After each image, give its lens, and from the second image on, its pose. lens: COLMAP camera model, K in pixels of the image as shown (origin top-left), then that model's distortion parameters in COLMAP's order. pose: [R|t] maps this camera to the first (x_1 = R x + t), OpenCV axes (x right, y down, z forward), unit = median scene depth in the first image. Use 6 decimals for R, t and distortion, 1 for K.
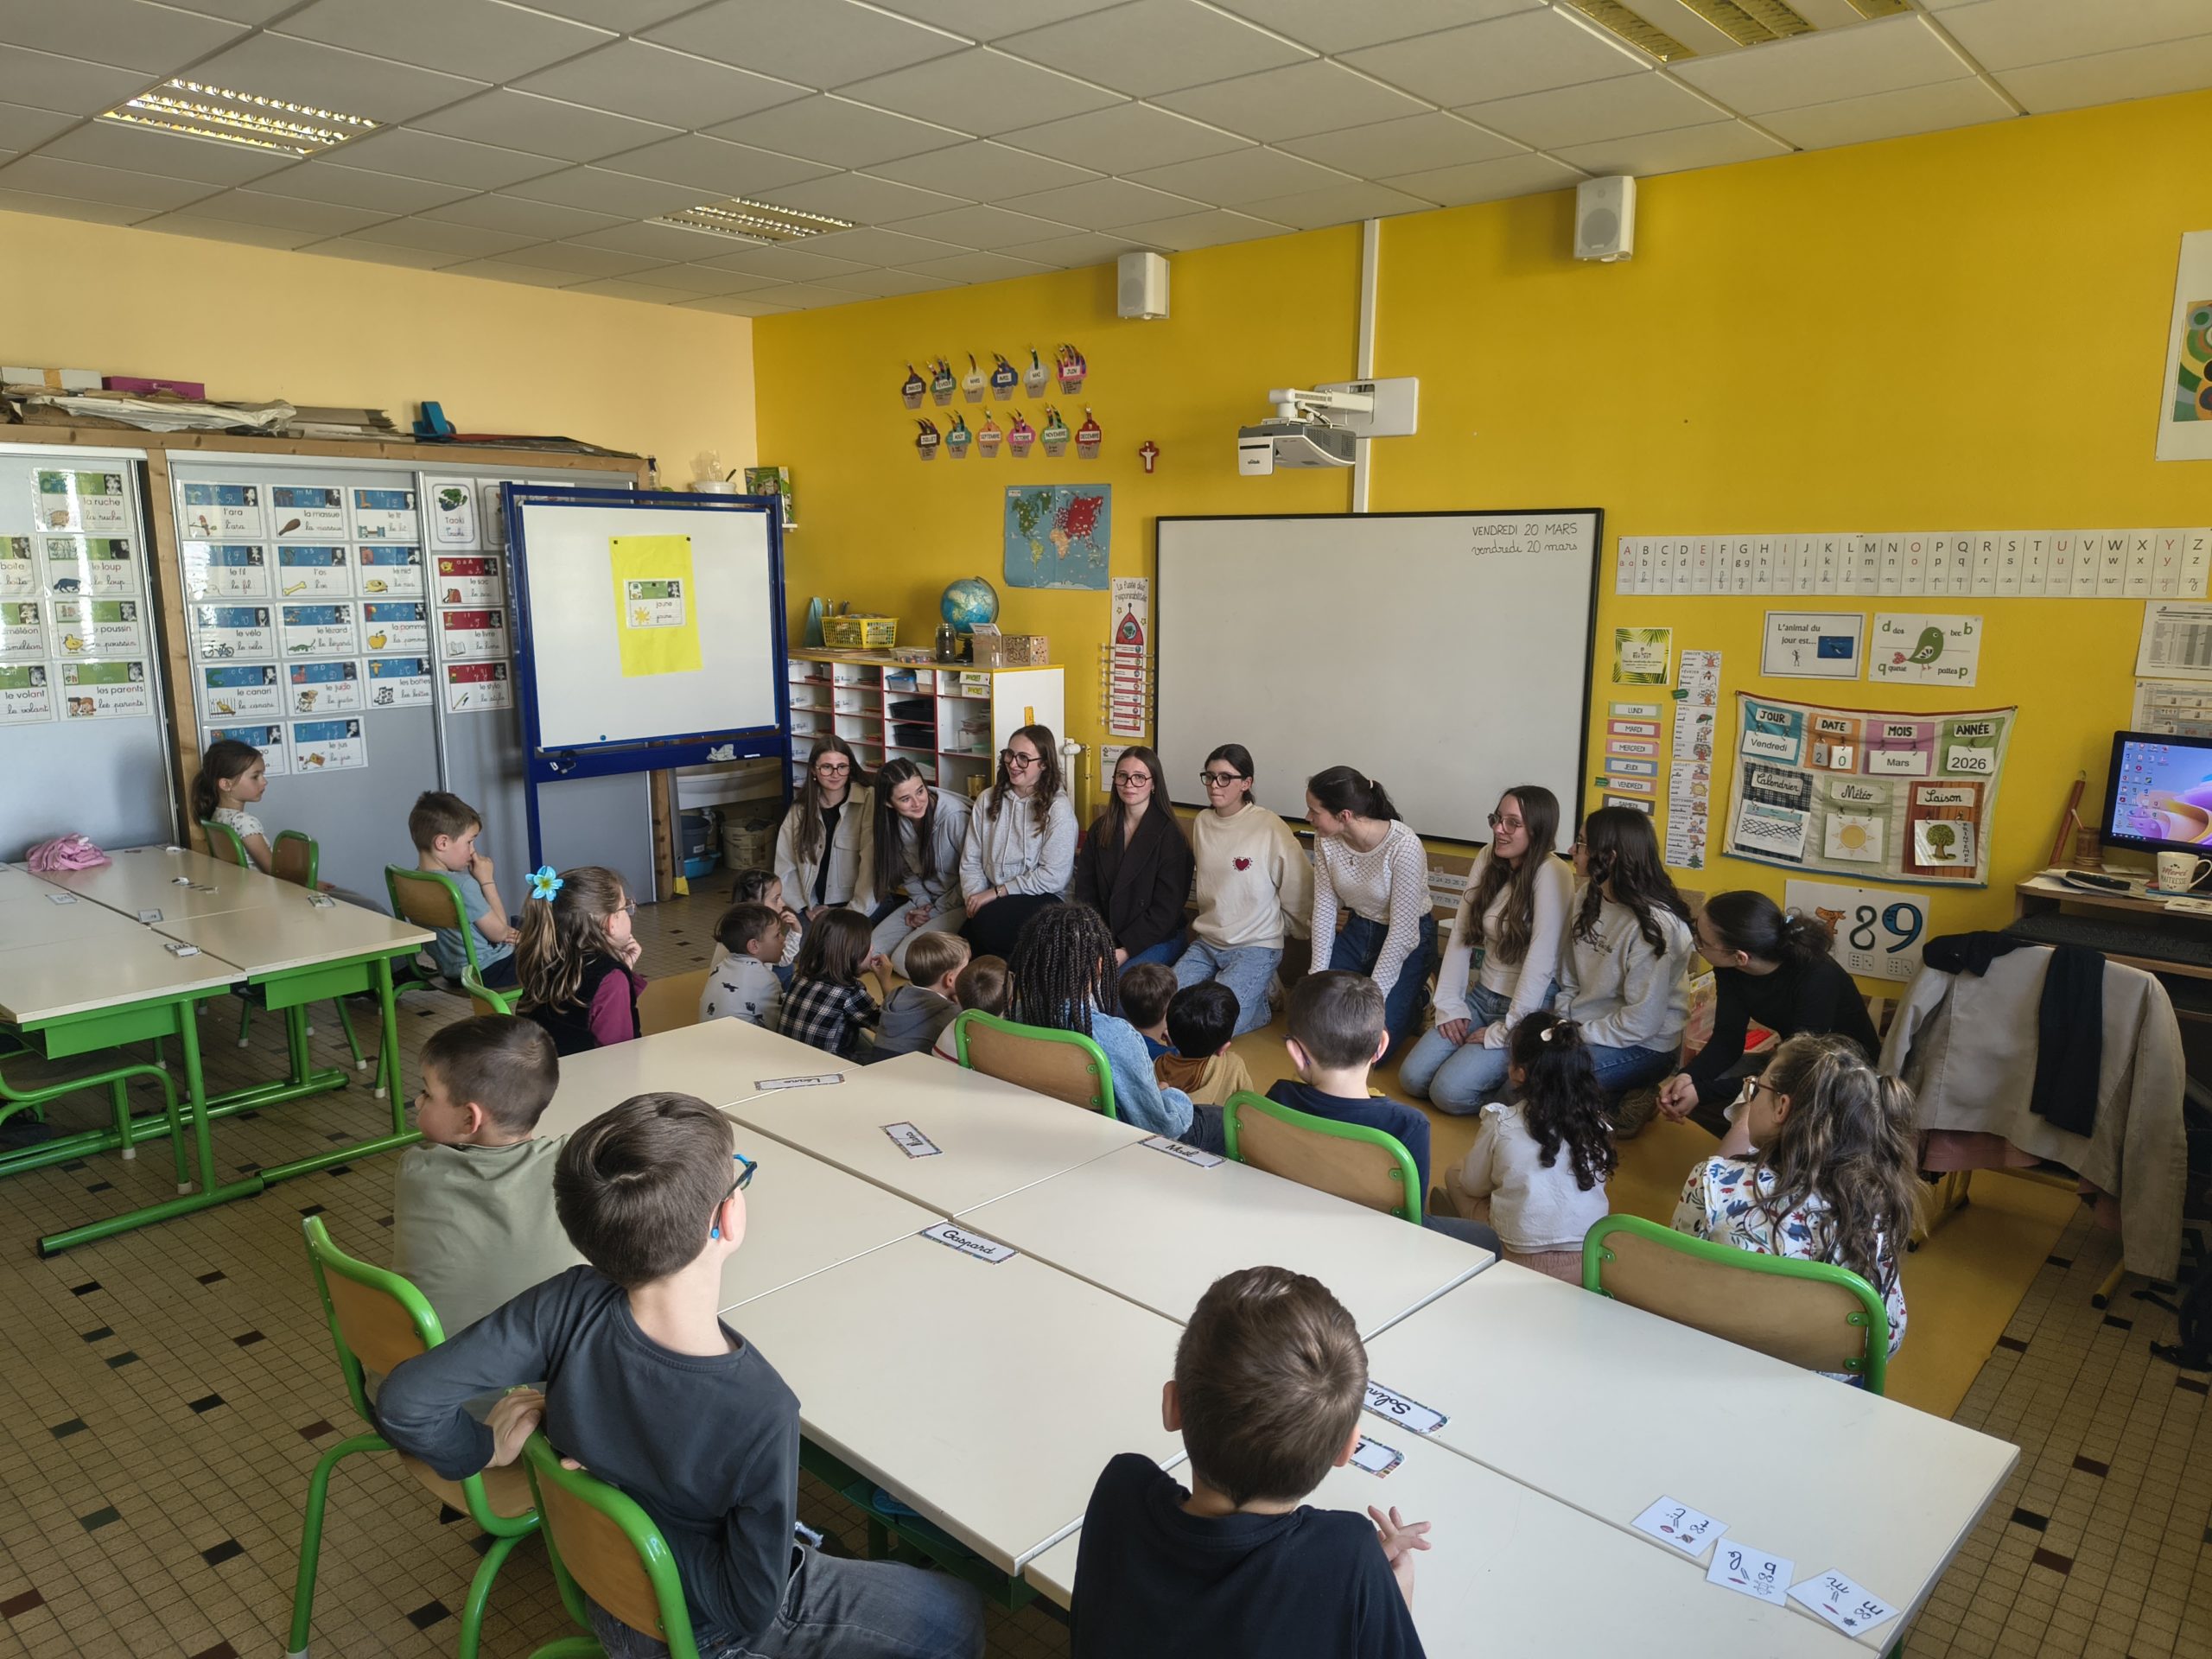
lens RADIAL K [[1497.0, 0, 1101.4], [0, 1497.0, 843.0], [0, 0, 1]] dist [0.024011, -0.022699]
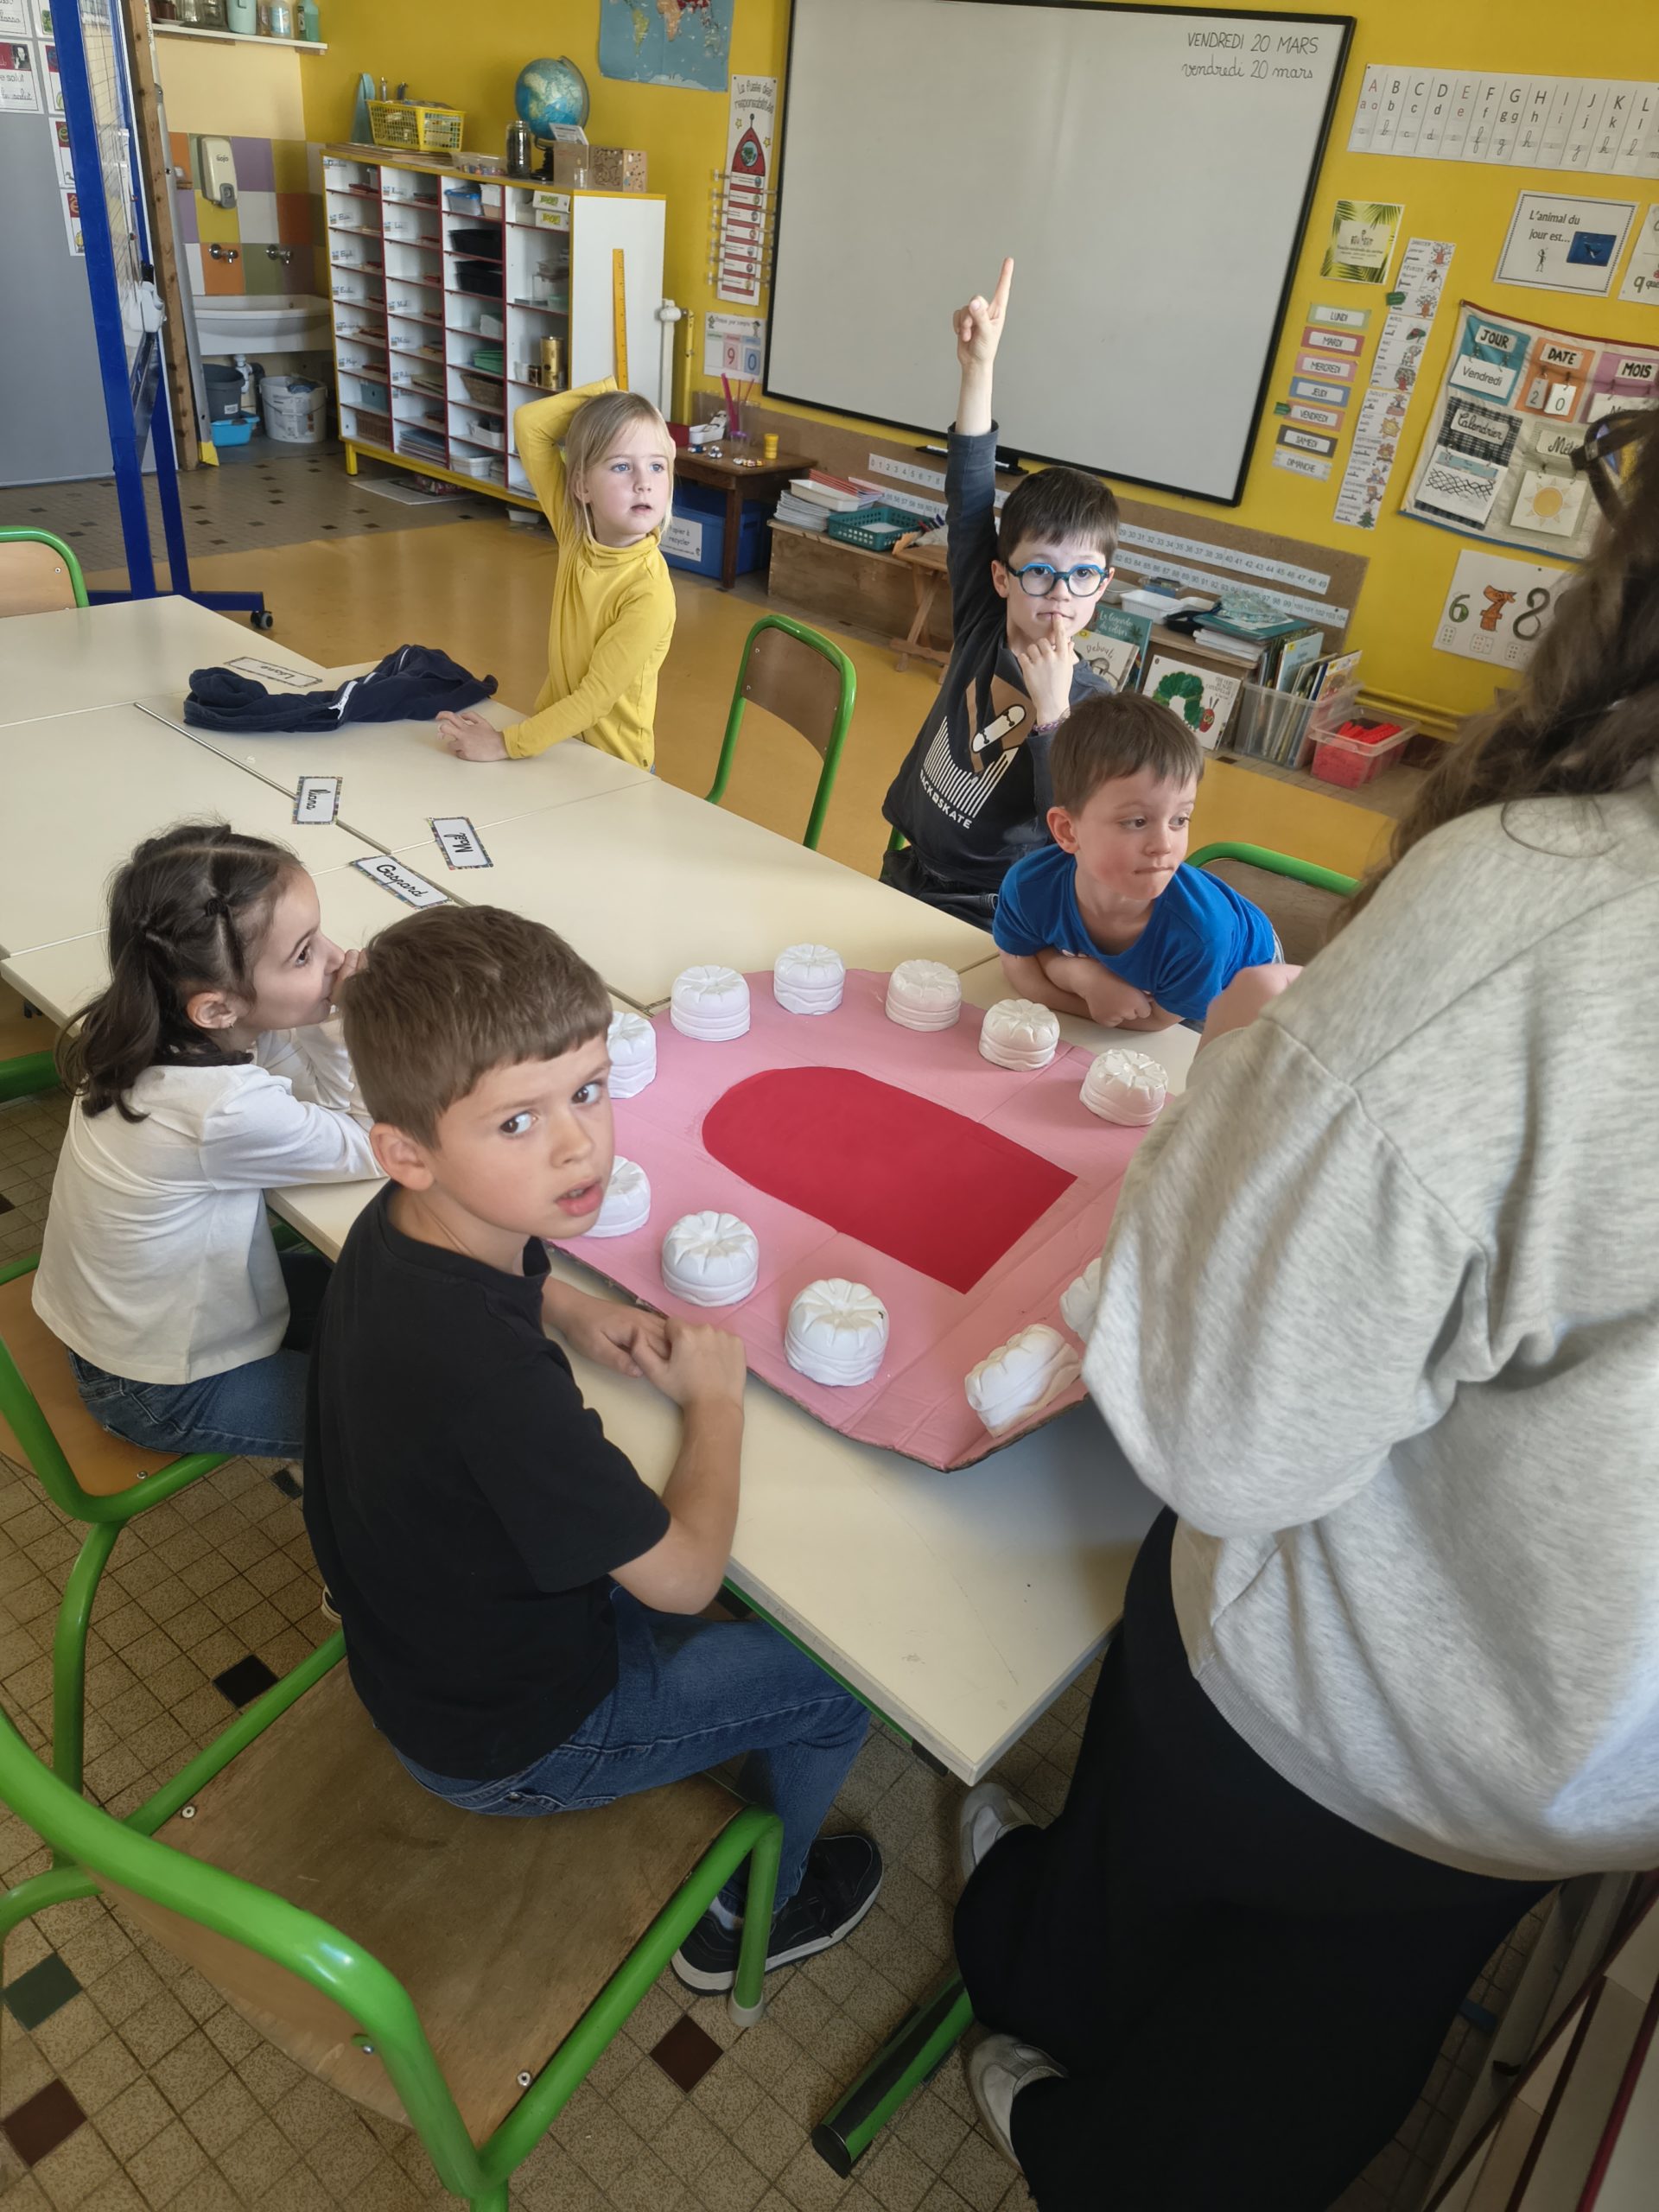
lens RADIAL K [[1497.0, 0, 821.0], [0, 1497.0, 1120.0], [0, 0, 1]] dist [0.024011, -0.022699]
pose [[0.995503, 0.063746, 0.070070, 0.041187], [-0.086057, 0.917752, 0.387719, 0.019940], [-0.039591, -0.392006, 0.919110, 0.074267]]
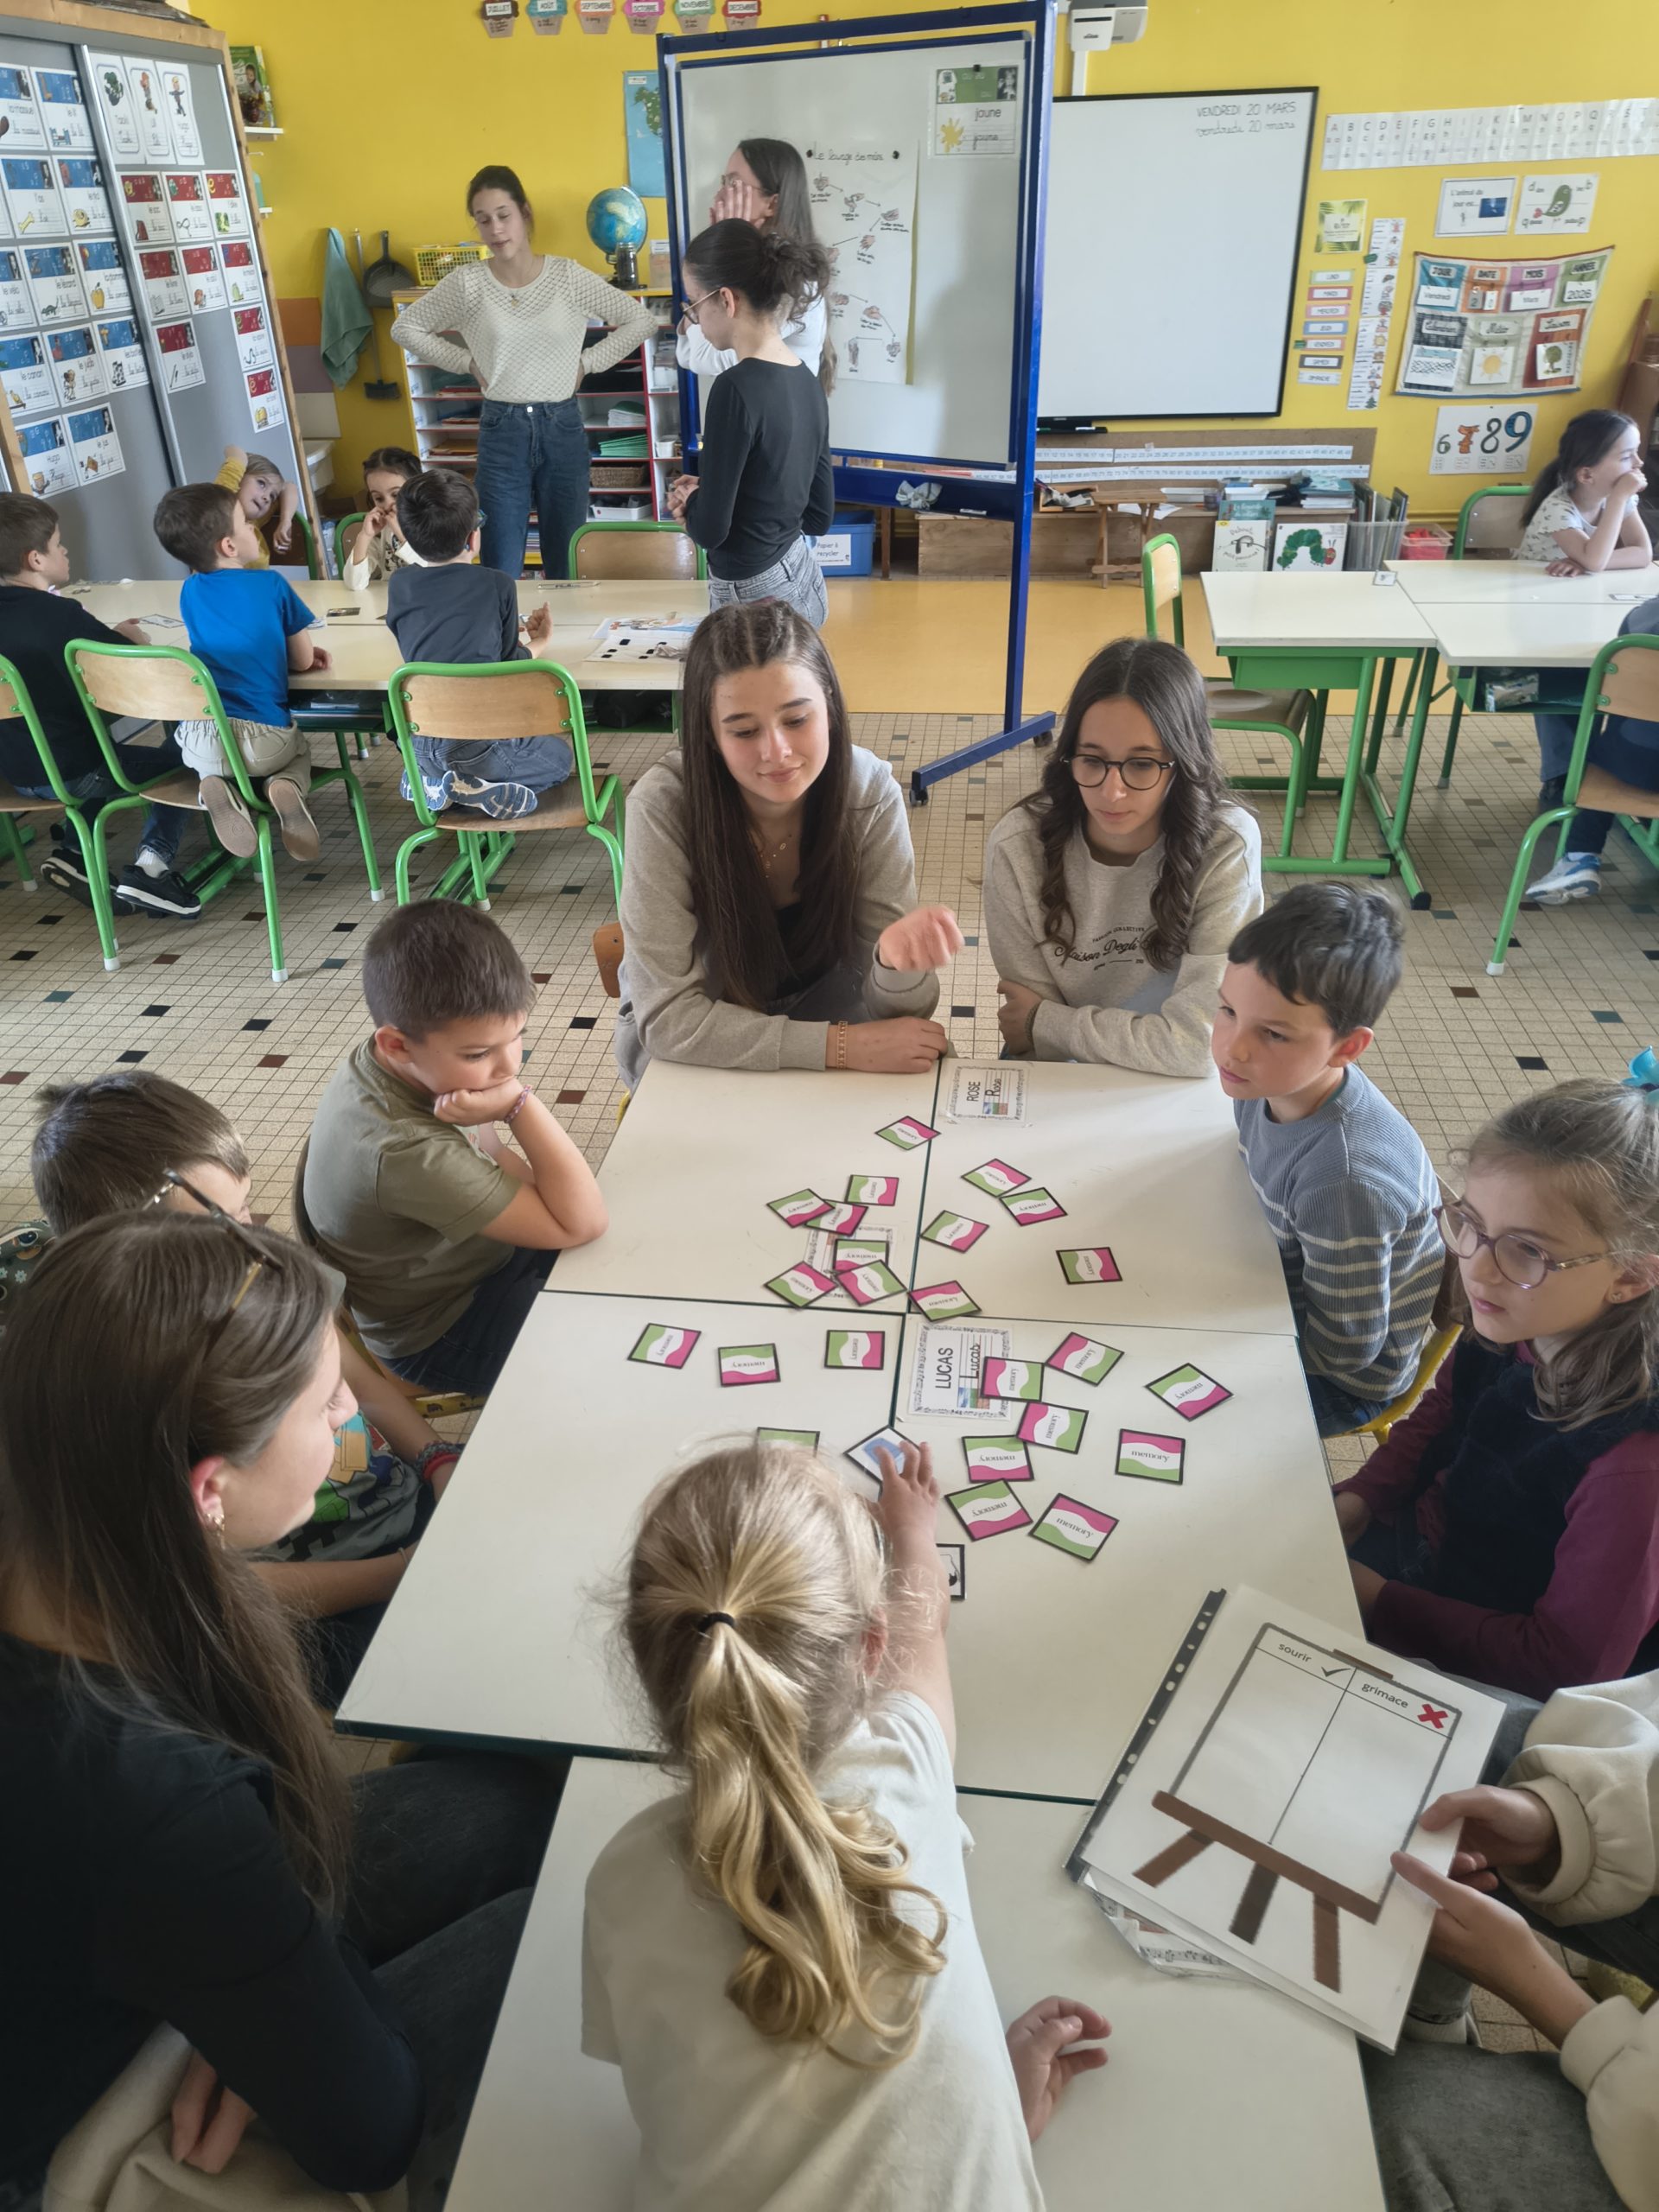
lens RADIAL K [[1497.0, 0, 804.3], [0, 1497.0, 1105.5], [0, 0, 1]] dist [0.024011, -0.022699]
pose [[0.826220, -0.317657, 0.465248, -0.785750], [0.137251, 0.914481, 0.380641, 0.004549], [-0.546373, -0.250637, 0.799160, 0.065035]]
